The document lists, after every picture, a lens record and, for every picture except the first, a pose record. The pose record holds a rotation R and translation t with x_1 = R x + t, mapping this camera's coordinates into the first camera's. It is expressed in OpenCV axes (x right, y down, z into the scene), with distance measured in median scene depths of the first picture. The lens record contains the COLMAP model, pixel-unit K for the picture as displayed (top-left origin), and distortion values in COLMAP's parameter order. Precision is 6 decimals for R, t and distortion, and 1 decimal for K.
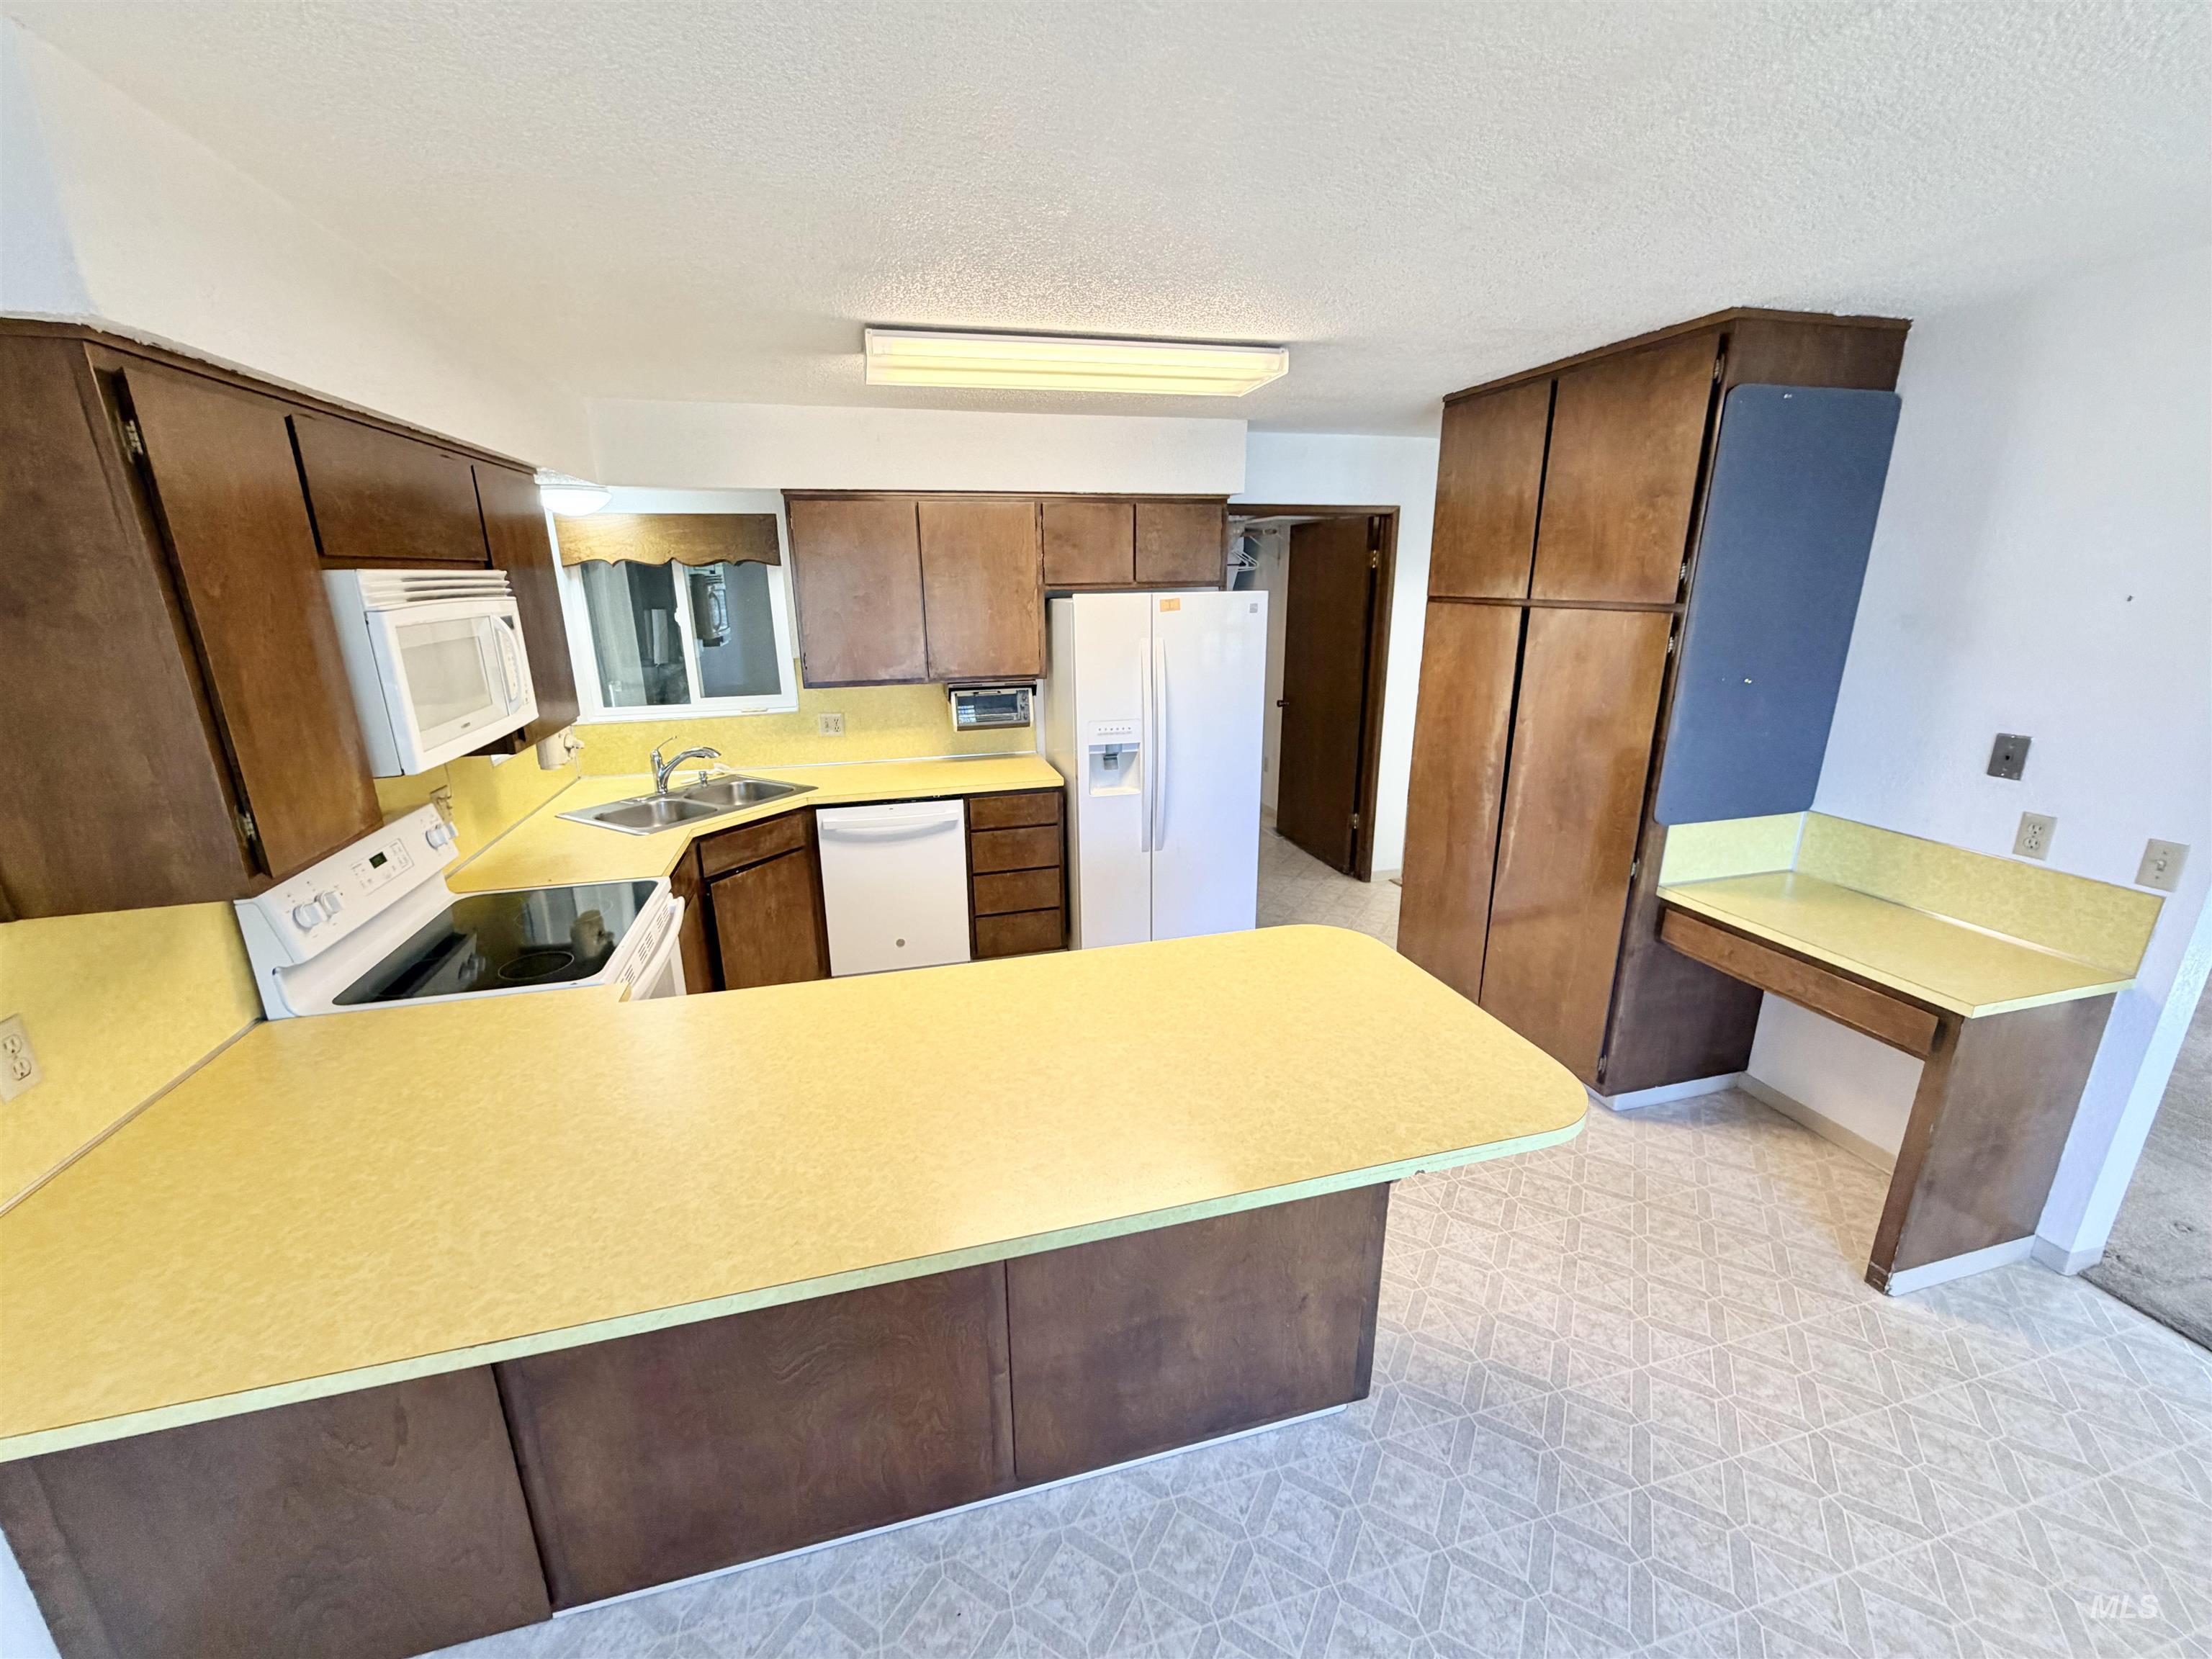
lens RADIAL K [[893.6, 0, 1096.8], [0, 893.6, 826.6], [0, 0, 1]] dist [0.008525, 0.000127]
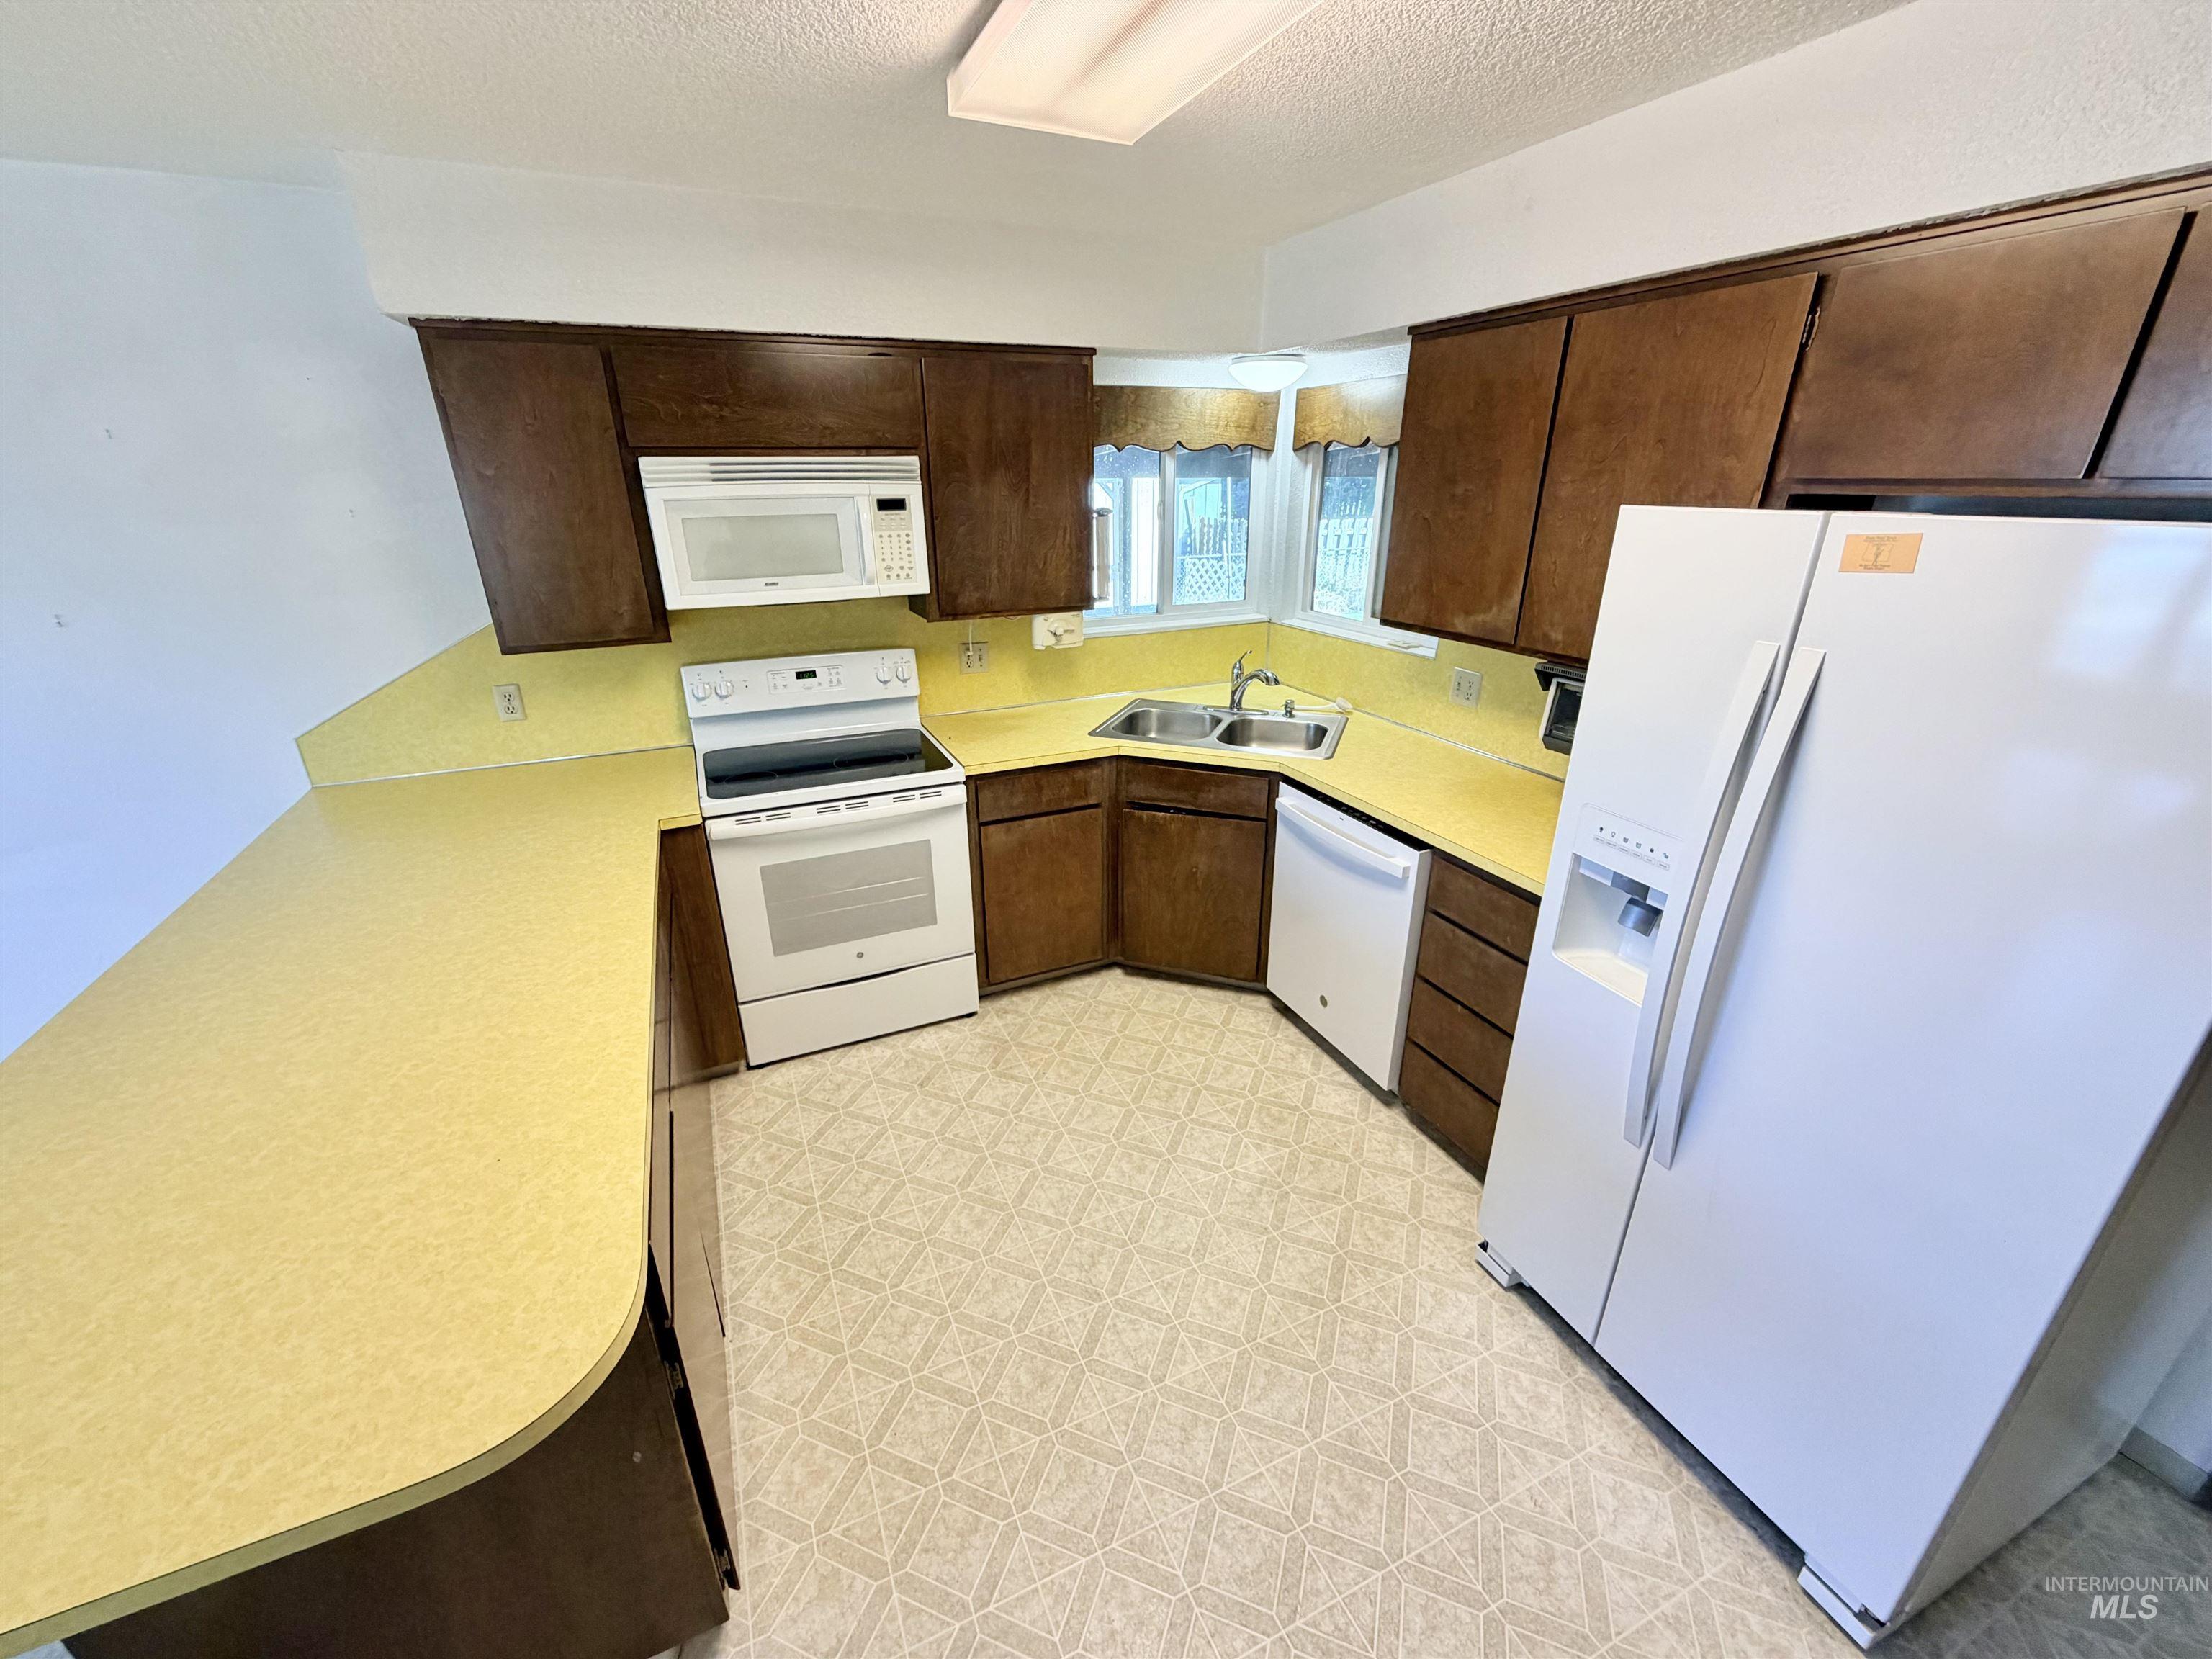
lens RADIAL K [[893.6, 0, 1096.8], [0, 893.6, 826.6], [0, 0, 1]] dist [0.008525, 0.000127]
pose [[0.141267, 0.375661, -0.915927, 0.381502], [-0.263709, 0.906056, 0.330939, -0.197895], [0.954202, 0.194788, 0.227061, 0.700252]]
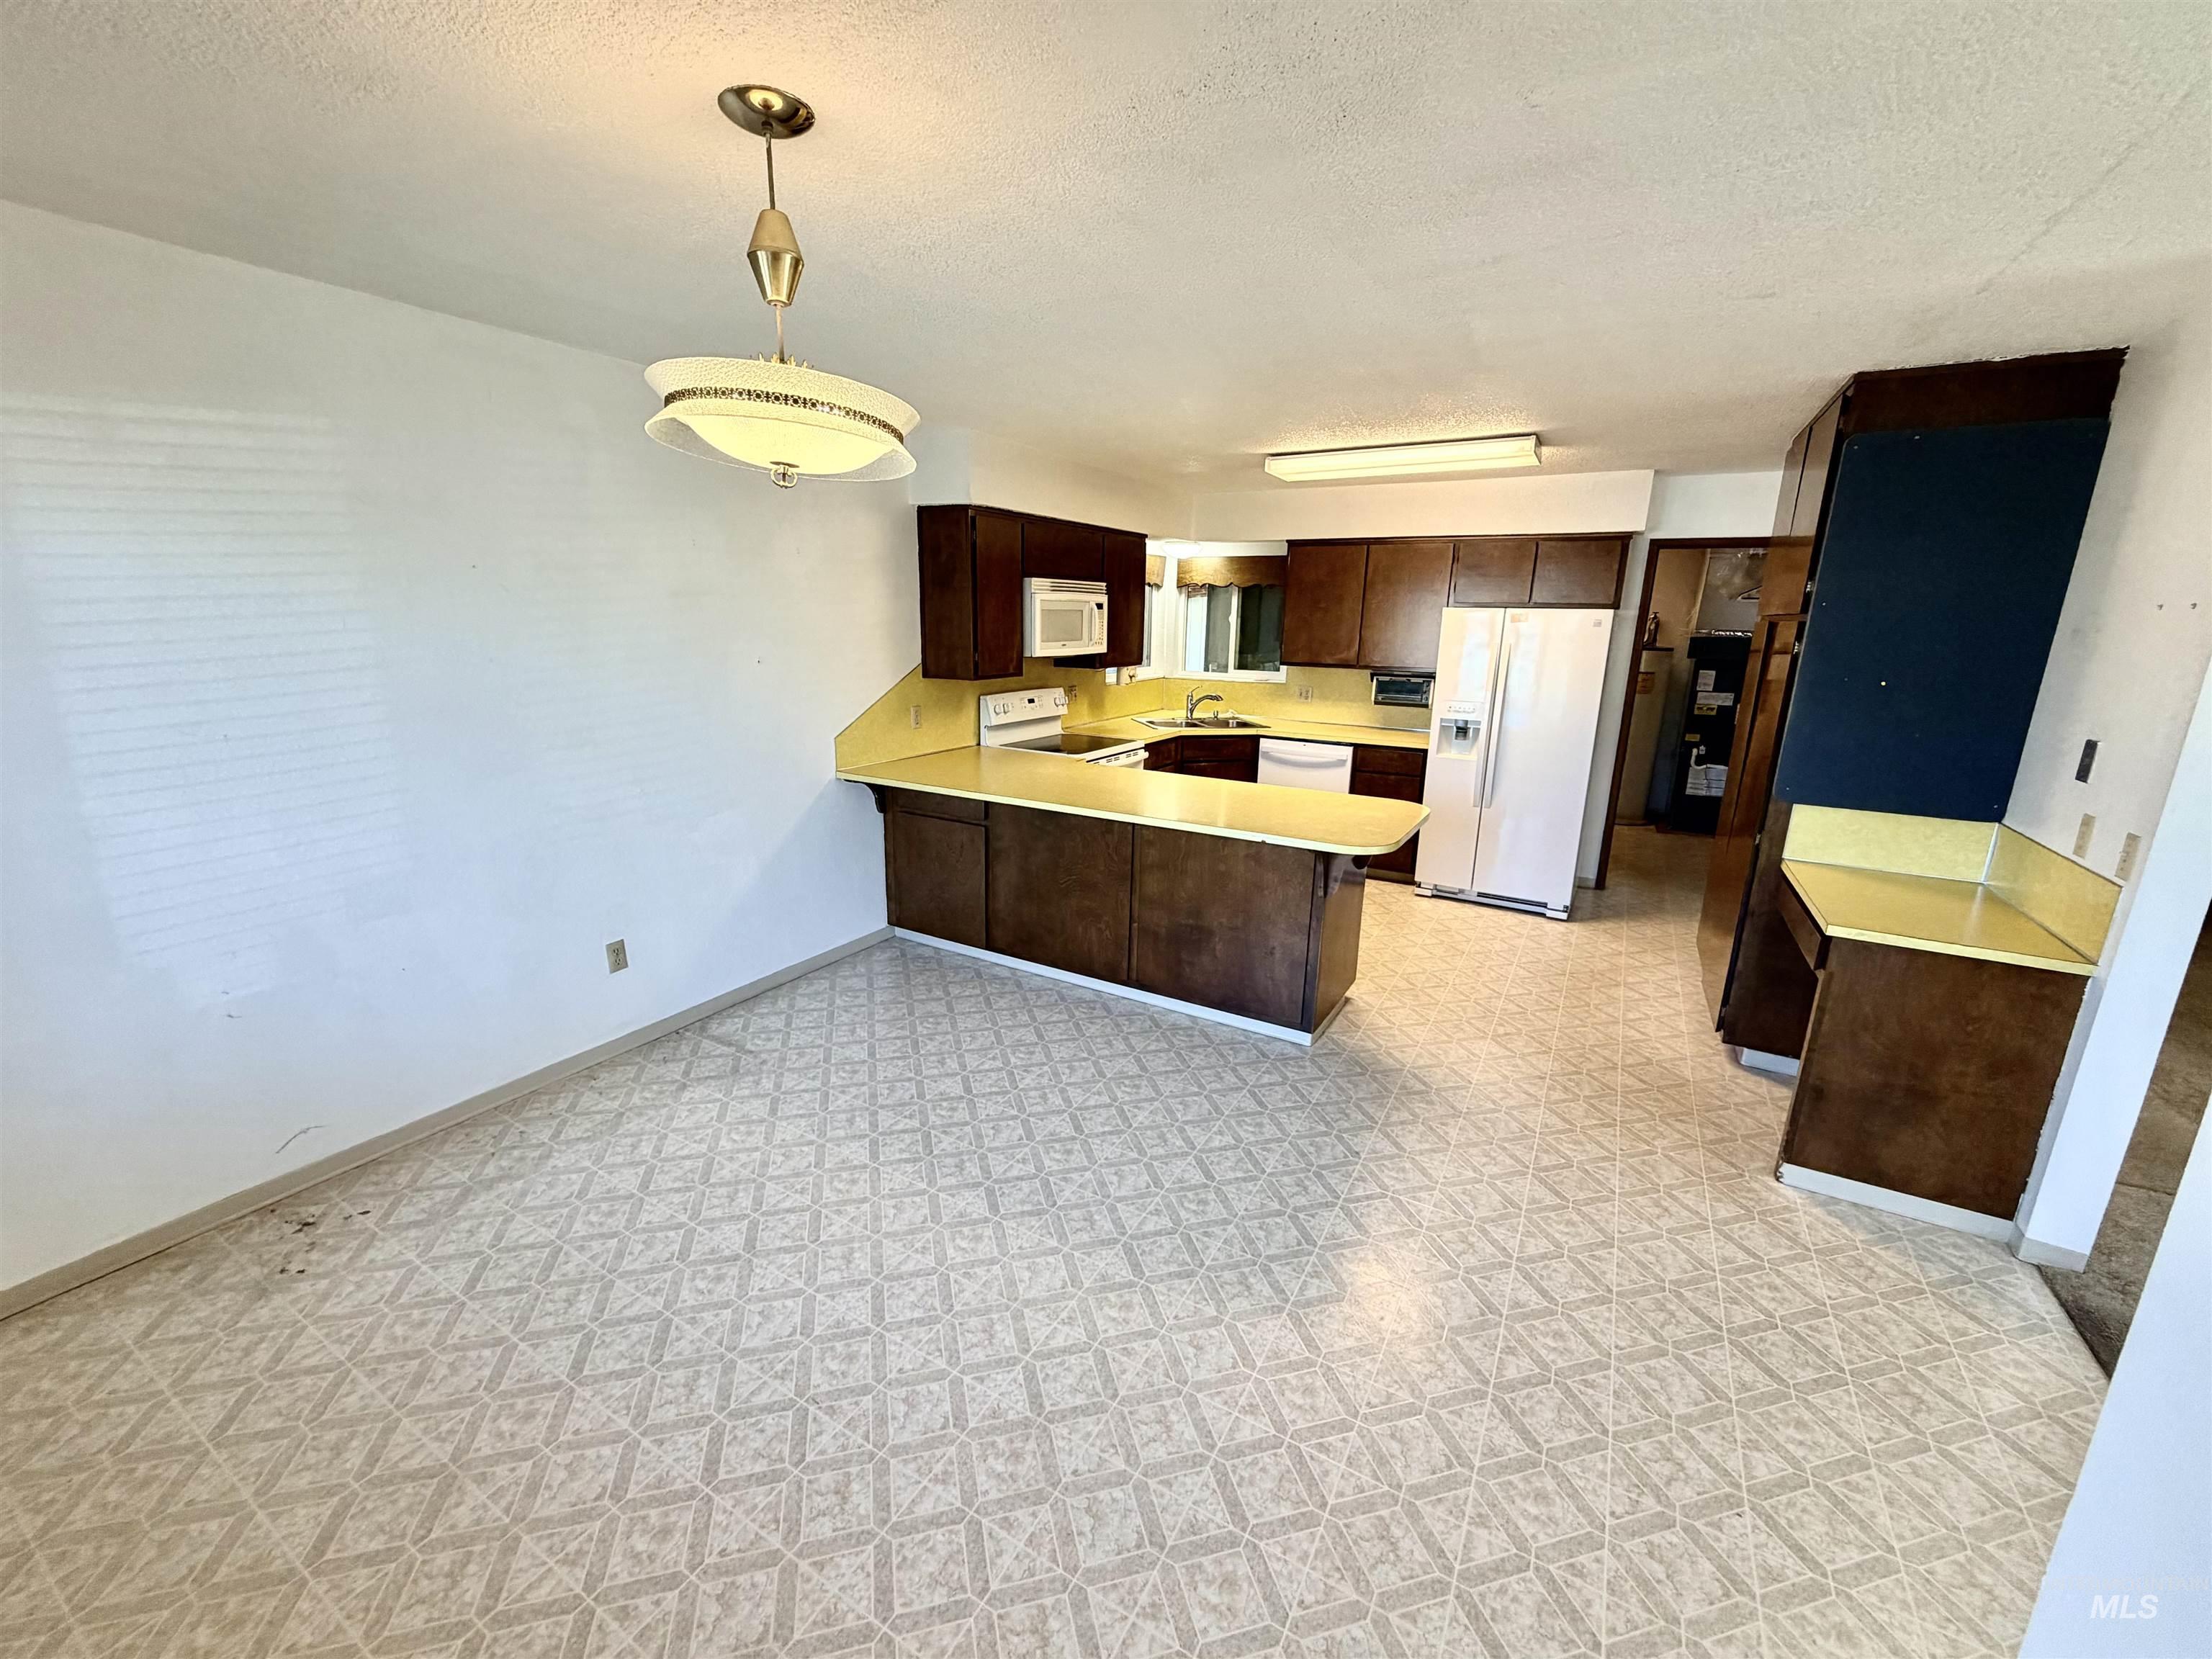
lens RADIAL K [[867.4, 0, 1089.6], [0, 867.4, 870.5], [0, 0, 1]] dist [-0.000505, -0.000002]
pose [[0.696428, 0.226771, -0.680855, 0.604361], [-0.221139, 0.970405, 0.097014, 0.132517], [0.682705, 0.083000, 0.725965, -0.332671]]
